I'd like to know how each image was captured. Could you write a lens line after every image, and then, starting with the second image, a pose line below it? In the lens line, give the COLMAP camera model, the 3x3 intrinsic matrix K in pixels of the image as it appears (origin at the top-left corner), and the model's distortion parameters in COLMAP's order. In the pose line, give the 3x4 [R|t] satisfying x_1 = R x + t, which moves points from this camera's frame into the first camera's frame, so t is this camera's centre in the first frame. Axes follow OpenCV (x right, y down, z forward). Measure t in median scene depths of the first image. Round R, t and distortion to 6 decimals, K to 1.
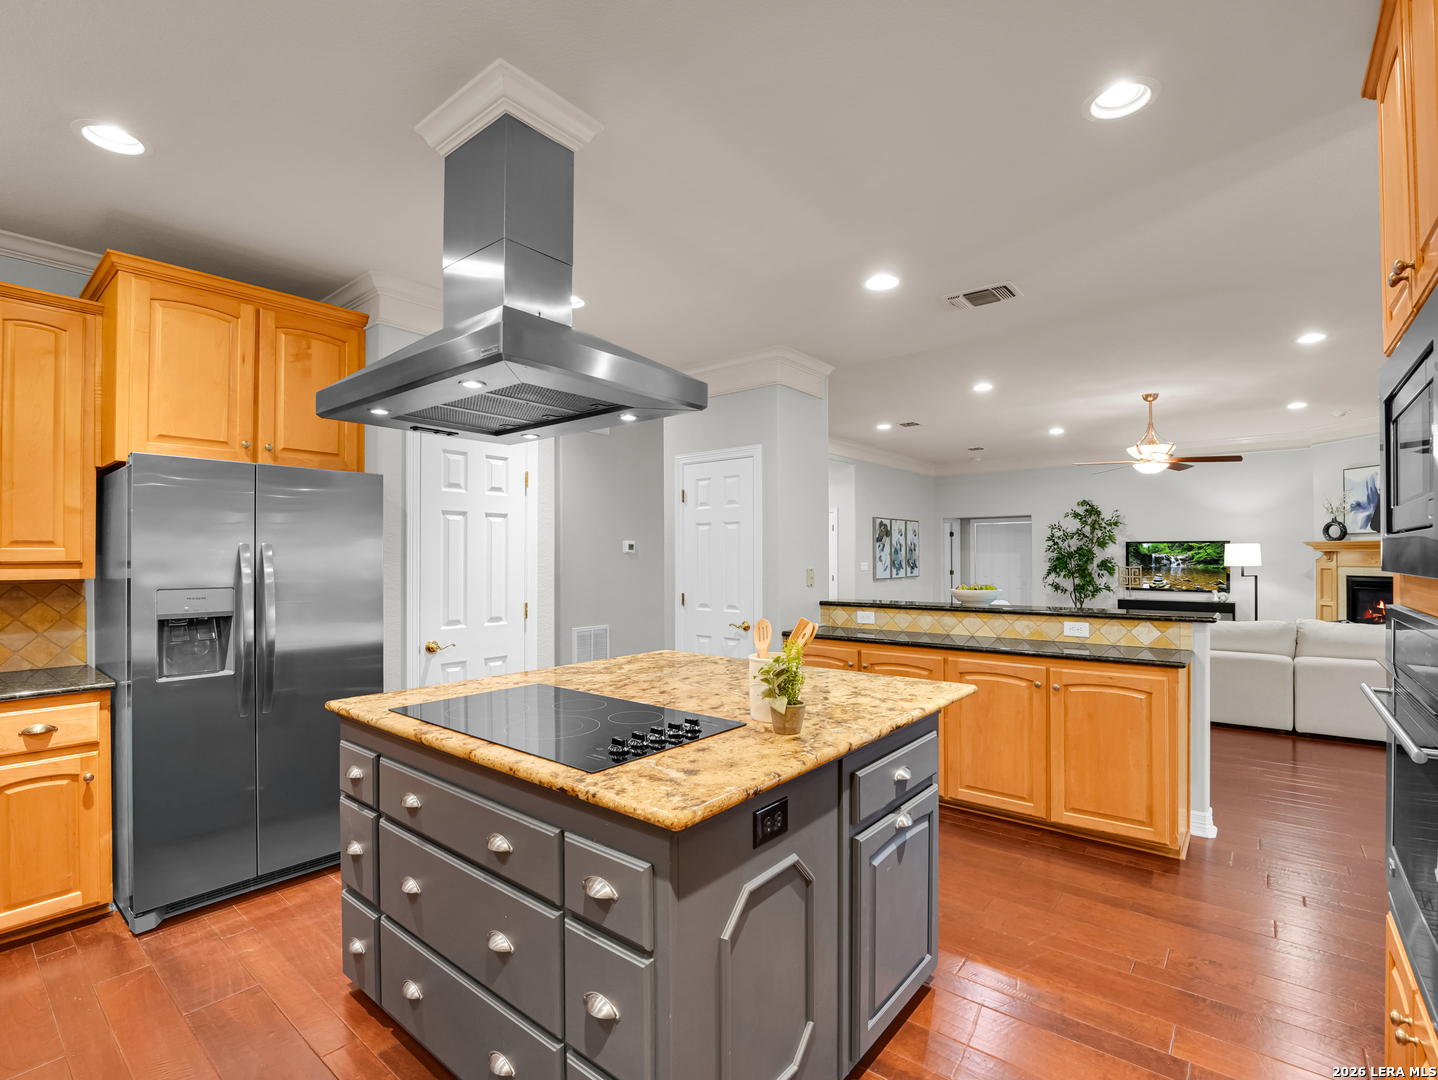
lens RADIAL K [[666.4, 0, 719.0], [0, 666.4, 540.0], [0, 0, 1]] dist [-0.026430, 0.000744]
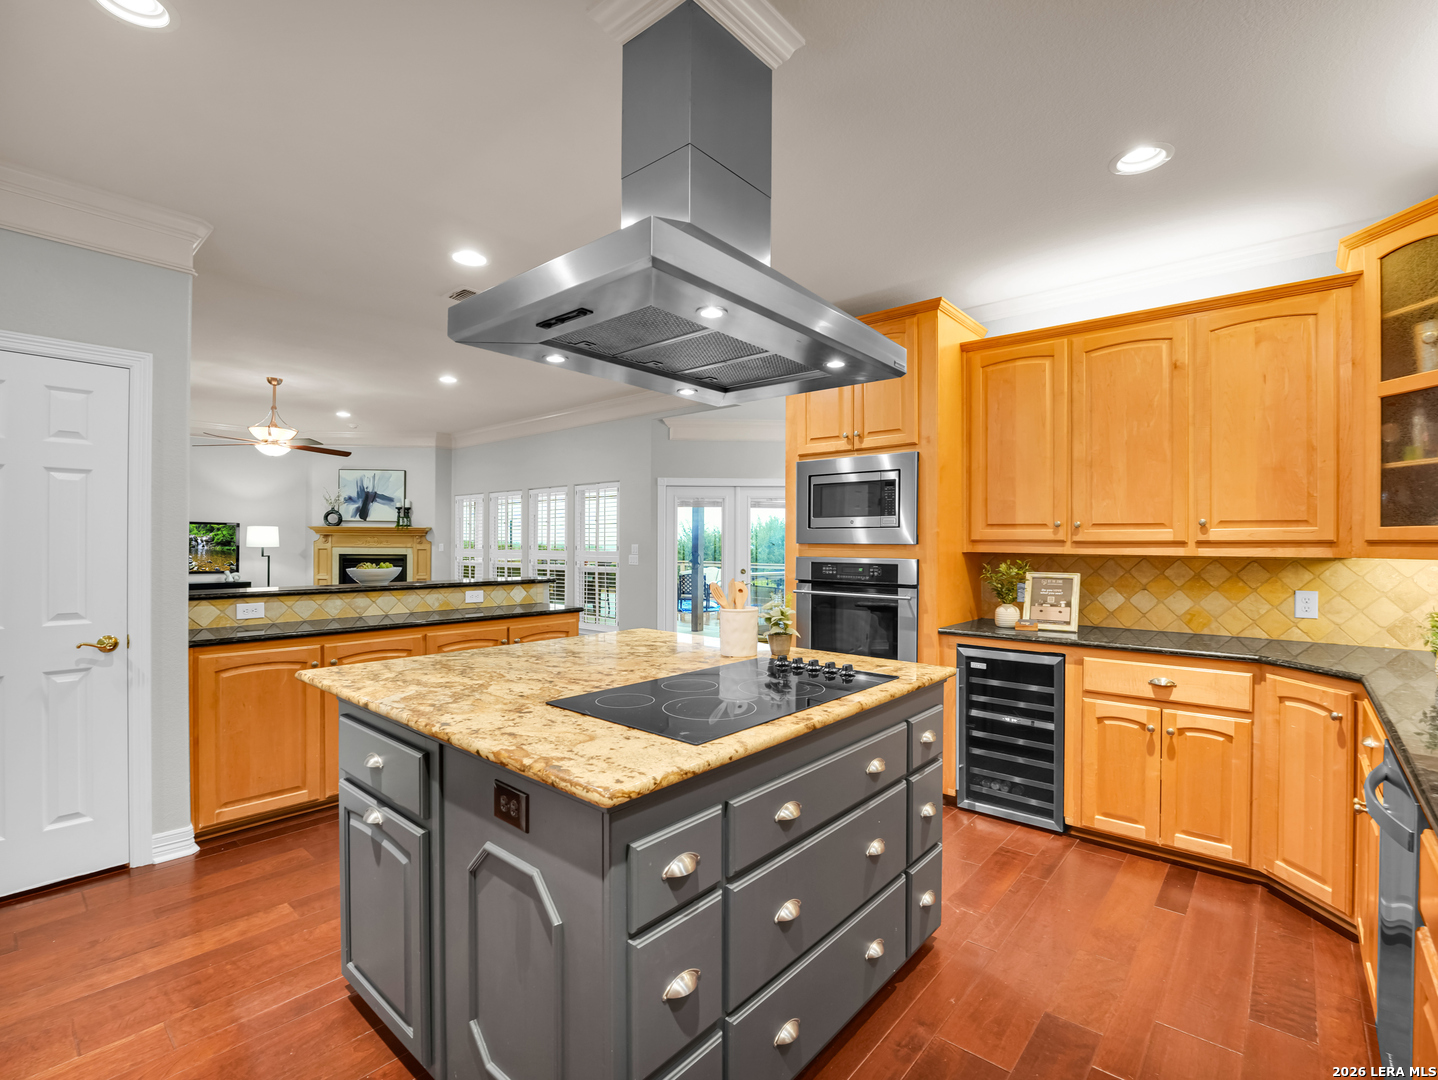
lens RADIAL K [[666.4, 0, 719.0], [0, 666.4, 540.0], [0, 0, 1]] dist [-0.026430, 0.000744]
pose [[0.038200, 0.005071, 0.999257, -0.280162], [-0.030314, 0.999533, -0.003914, 0.010218], [-0.998810, -0.030142, 0.038336, 0.222049]]
